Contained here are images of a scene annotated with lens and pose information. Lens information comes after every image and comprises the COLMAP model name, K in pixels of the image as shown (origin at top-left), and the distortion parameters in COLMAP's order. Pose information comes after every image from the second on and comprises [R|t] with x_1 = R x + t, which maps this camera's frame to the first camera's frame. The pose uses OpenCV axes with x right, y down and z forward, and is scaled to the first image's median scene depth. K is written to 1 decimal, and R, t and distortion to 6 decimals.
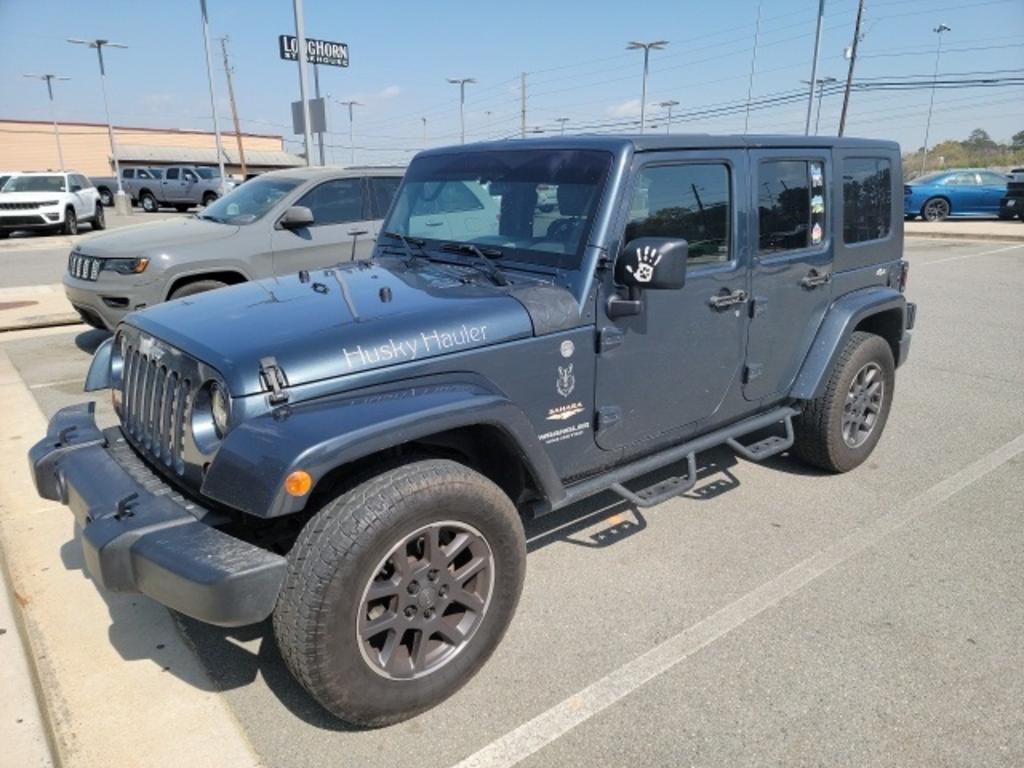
lens RADIAL K [[742.3, 0, 512.0], [0, 742.3, 384.0], [0, 0, 1]] dist [0.025958, -0.004601]
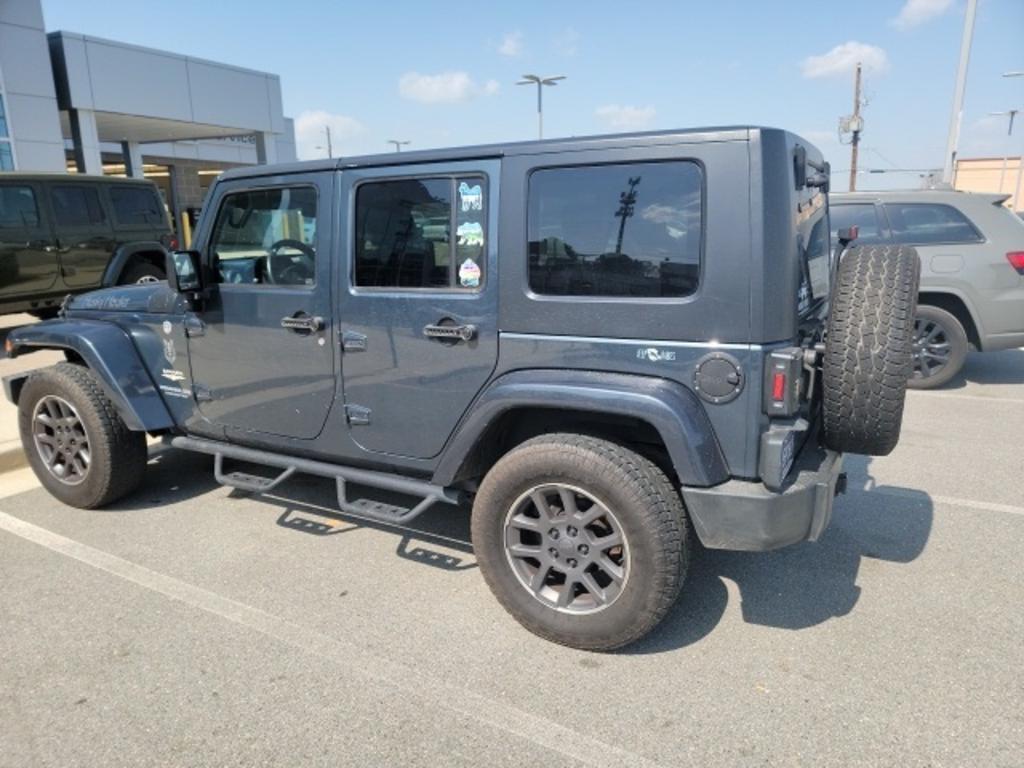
lens RADIAL K [[742.3, 0, 512.0], [0, 742.3, 384.0], [0, 0, 1]] dist [0.025958, -0.004601]
pose [[0.339685, 0.203013, -0.918368, 1.216284], [-0.245738, 0.961667, 0.121691, -0.209041], [0.907870, 0.184341, 0.376552, 0.833201]]
